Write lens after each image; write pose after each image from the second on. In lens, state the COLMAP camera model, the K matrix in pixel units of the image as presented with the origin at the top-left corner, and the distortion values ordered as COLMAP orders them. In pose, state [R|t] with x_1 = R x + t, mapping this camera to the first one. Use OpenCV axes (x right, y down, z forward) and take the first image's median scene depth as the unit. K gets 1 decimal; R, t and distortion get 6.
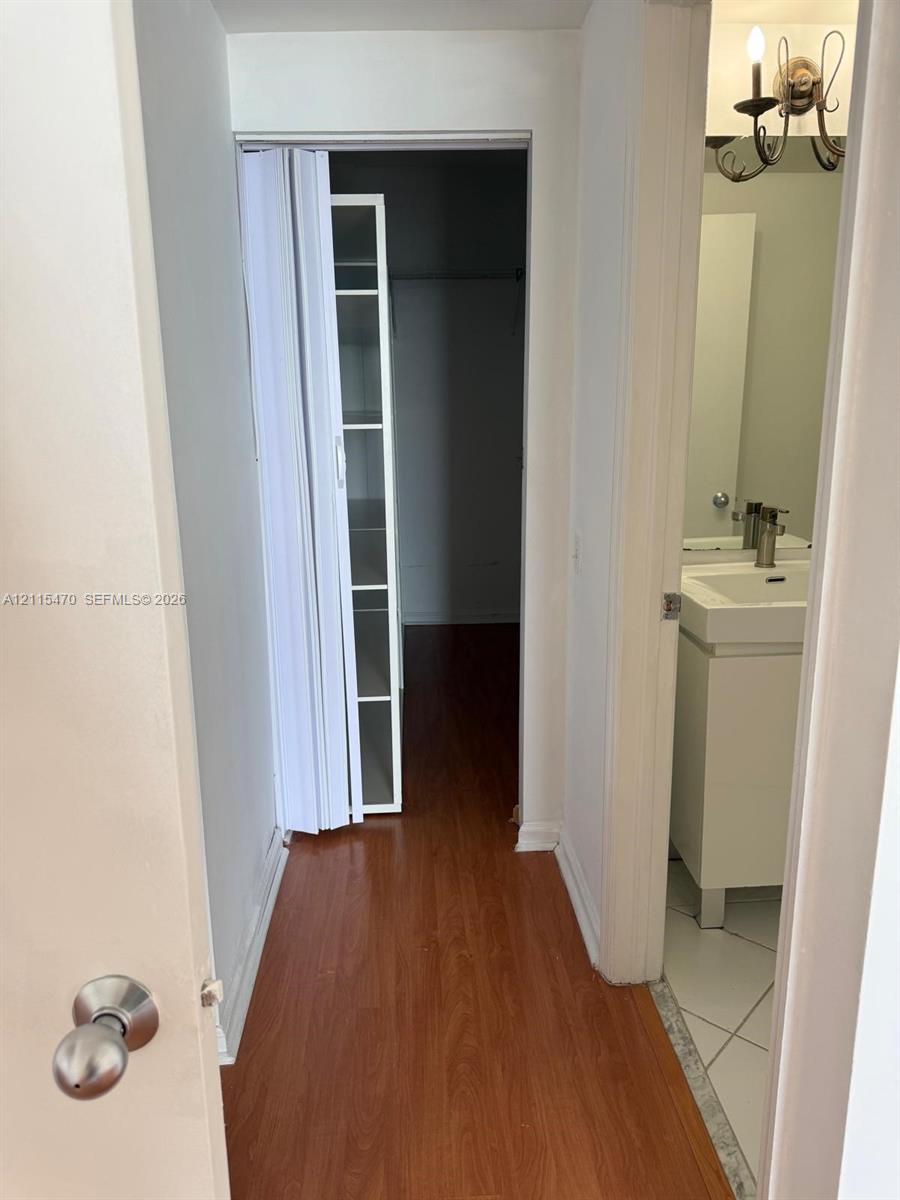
lens RADIAL K [[828.7, 0, 446.6], [0, 828.7, 602.8], [0, 0, 1]] dist [0.022042, -0.037285]
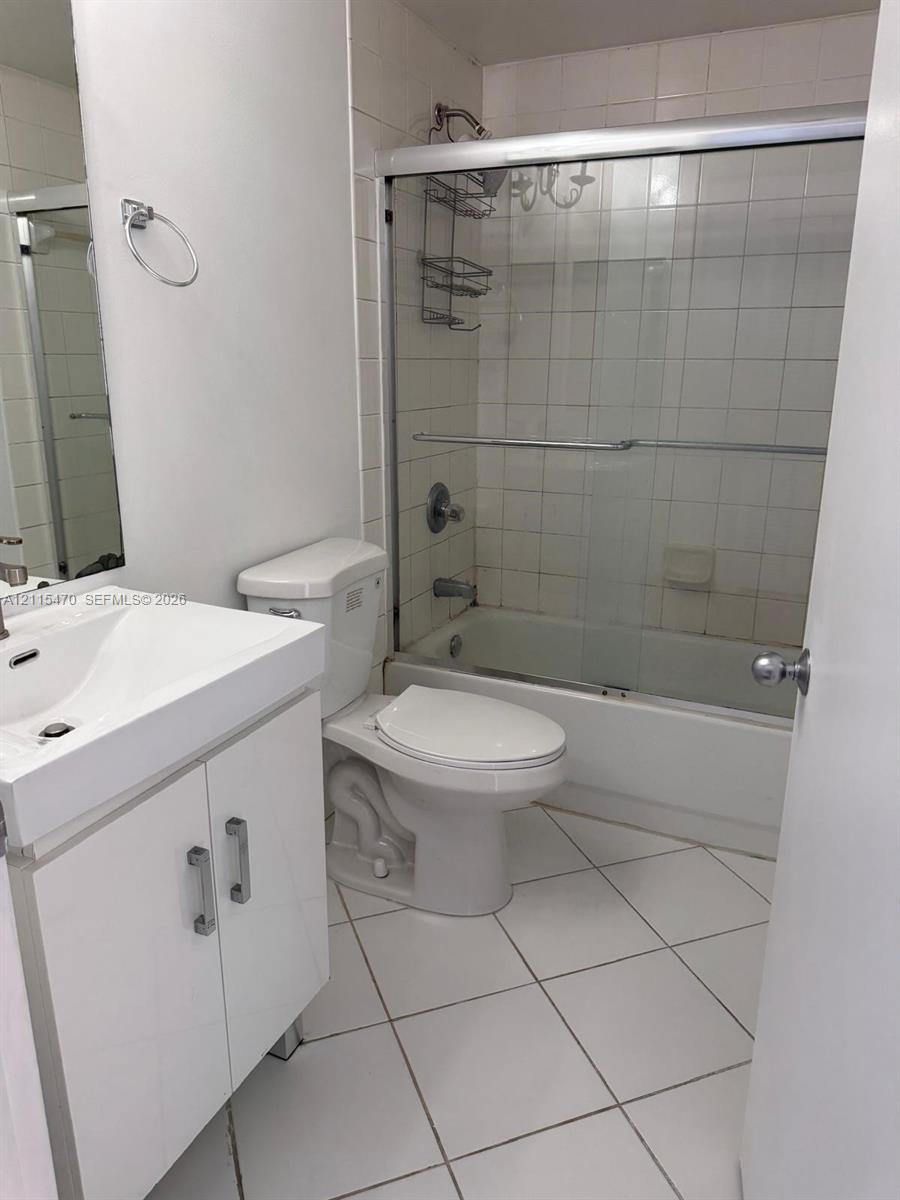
lens RADIAL K [[828.7, 0, 458.7], [0, 828.7, 594.2], [0, 0, 1]] dist [0.022042, -0.037285]
pose [[0.447165, -0.214641, 0.868316, 0.038570], [0.192120, 0.971171, 0.141129, -0.098209], [-0.873575, 0.103713, 0.475510, 0.471691]]
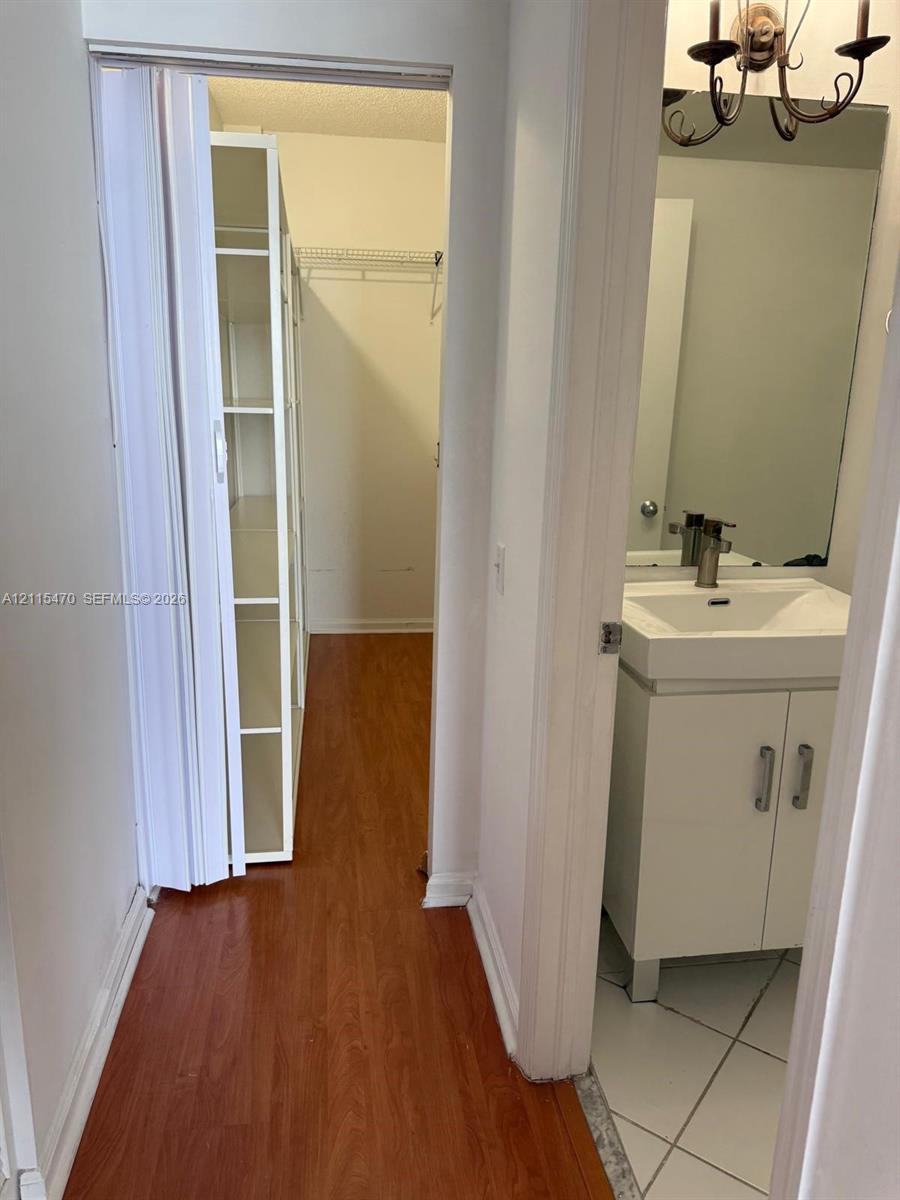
lens RADIAL K [[828.7, 0, 454.2], [0, 828.7, 609.2], [0, 0, 1]] dist [0.022042, -0.037285]
pose [[0.994008, 0.014208, 0.108379, 0.020463], [-0.014938, 0.999871, 0.005927, -0.022000], [-0.108281, -0.007511, 0.994092, 0.156289]]
